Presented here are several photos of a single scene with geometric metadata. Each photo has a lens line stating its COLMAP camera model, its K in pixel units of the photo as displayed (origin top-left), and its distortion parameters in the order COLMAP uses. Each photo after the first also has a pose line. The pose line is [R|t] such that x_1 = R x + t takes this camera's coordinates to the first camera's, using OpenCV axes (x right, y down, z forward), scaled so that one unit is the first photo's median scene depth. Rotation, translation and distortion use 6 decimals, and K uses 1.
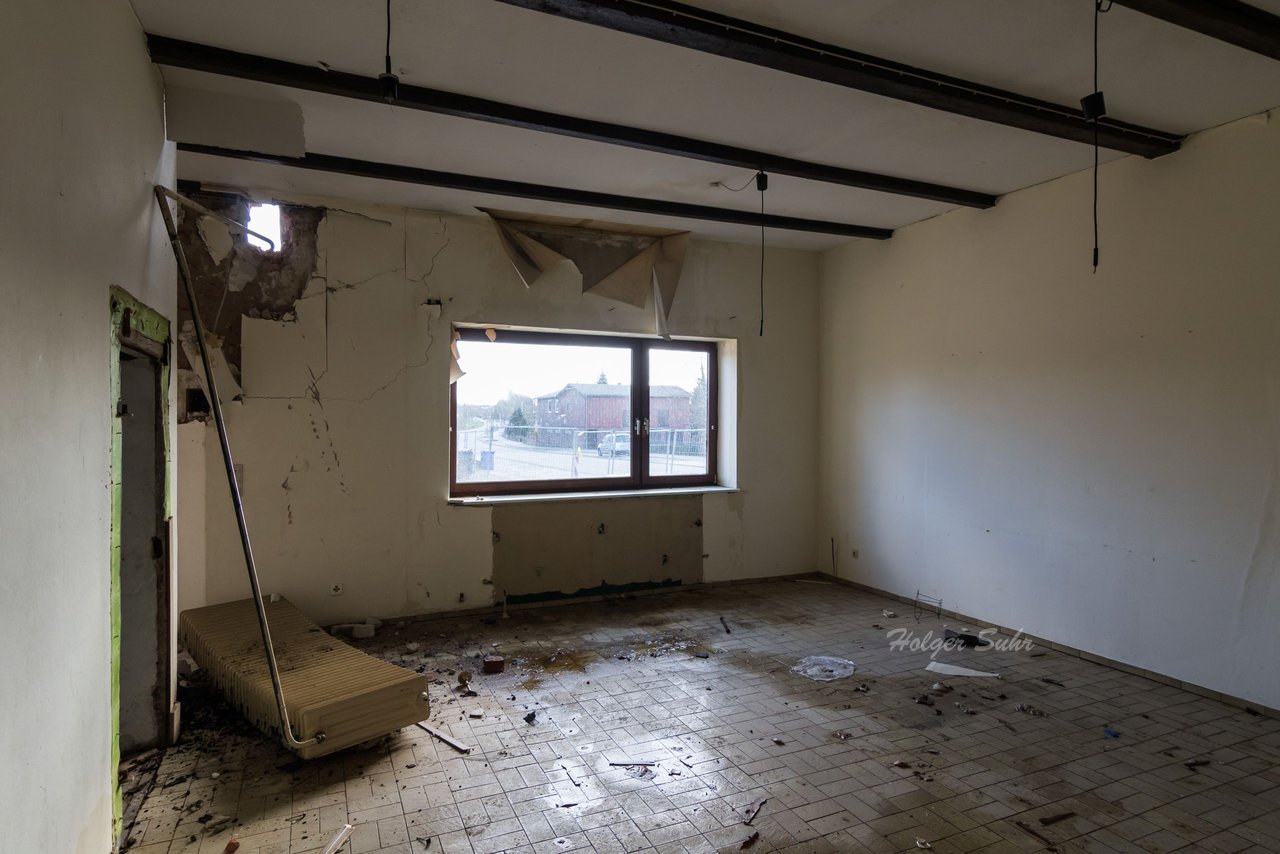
lens RADIAL K [[750.3, 0, 639.6], [0, 750.3, 419.8], [0, 0, 1]] dist [0.000793, 0.001007]
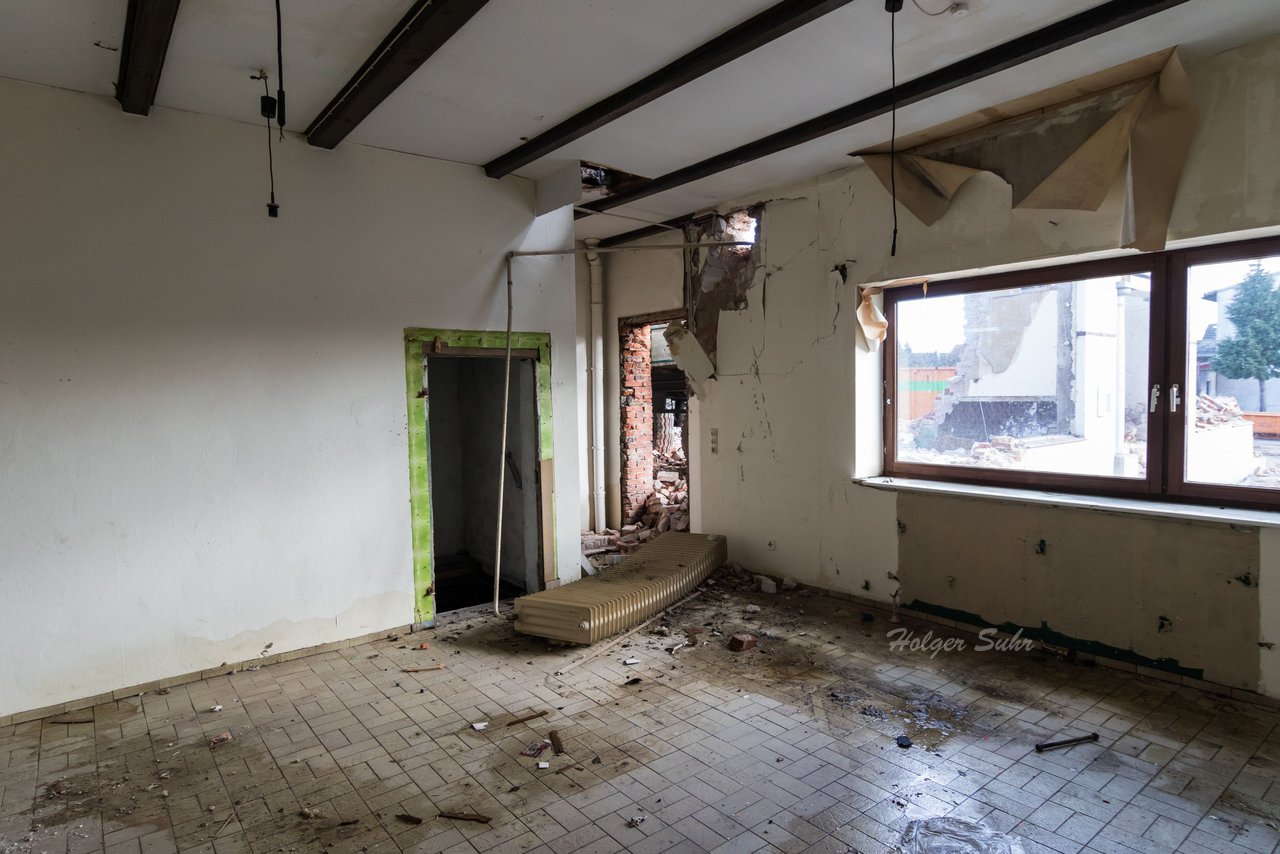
lens RADIAL K [[725.4, 0, 644.1], [0, 725.4, 424.4], [0, 0, 1]] dist [0.000341, 0.003031]
pose [[0.228261, 0.038349, -0.972844, 0.568760], [0.014316, 0.998984, 0.042738, -0.001905], [0.973495, -0.023682, 0.227480, 0.548513]]
